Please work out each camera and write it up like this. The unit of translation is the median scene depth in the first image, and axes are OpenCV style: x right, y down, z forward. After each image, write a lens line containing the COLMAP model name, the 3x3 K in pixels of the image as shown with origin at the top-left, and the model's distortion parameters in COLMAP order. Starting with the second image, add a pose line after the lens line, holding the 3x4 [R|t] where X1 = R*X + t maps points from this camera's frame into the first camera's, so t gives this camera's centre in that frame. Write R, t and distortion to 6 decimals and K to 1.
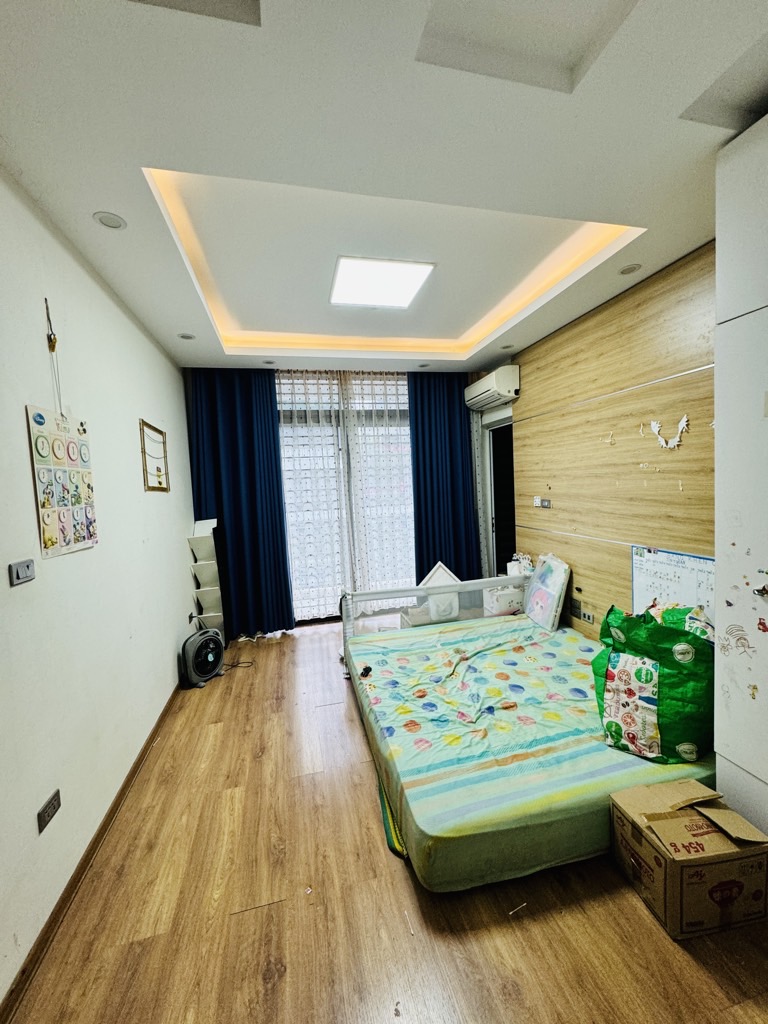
lens RADIAL K [[407.8, 0, 387.0], [0, 407.8, 511.4], [0, 0, 1]] dist [-0.002472, -0.000003]
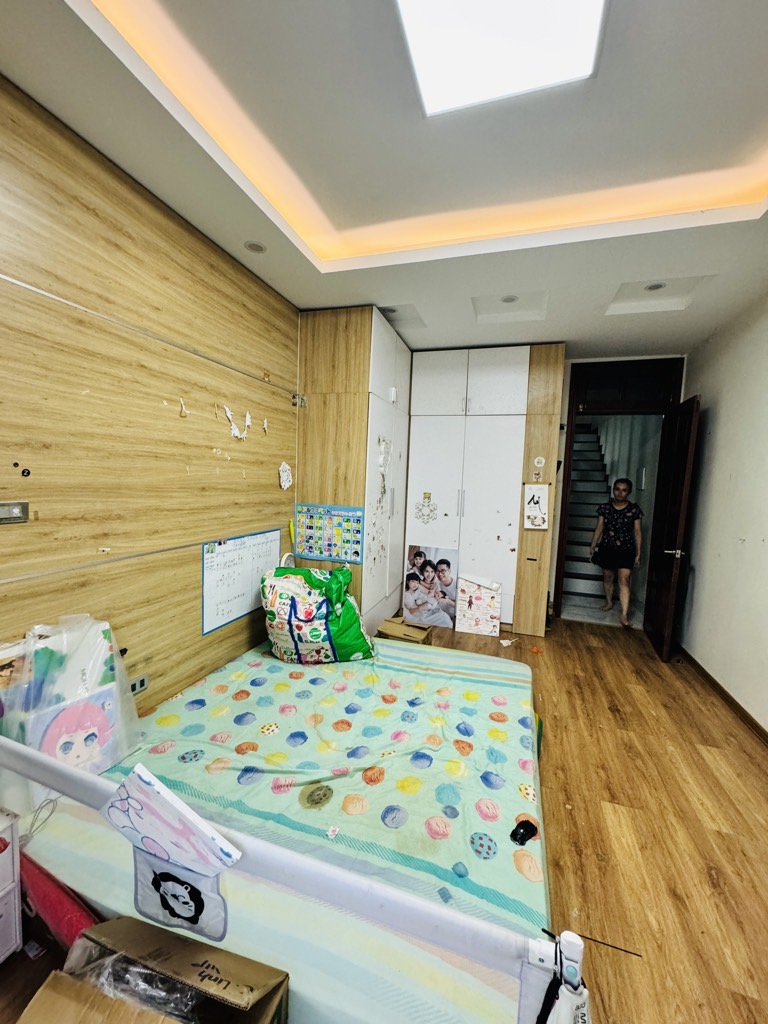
lens RADIAL K [[407.8, 0, 387.7], [0, 407.8, 509.0], [0, 0, 1]] dist [-0.002472, -0.000003]
pose [[-0.852569, -0.026771, 0.521928, -0.164920], [0.038590, 0.992736, 0.113957, -0.069948], [-0.521188, 0.117297, -0.845343, 1.517849]]
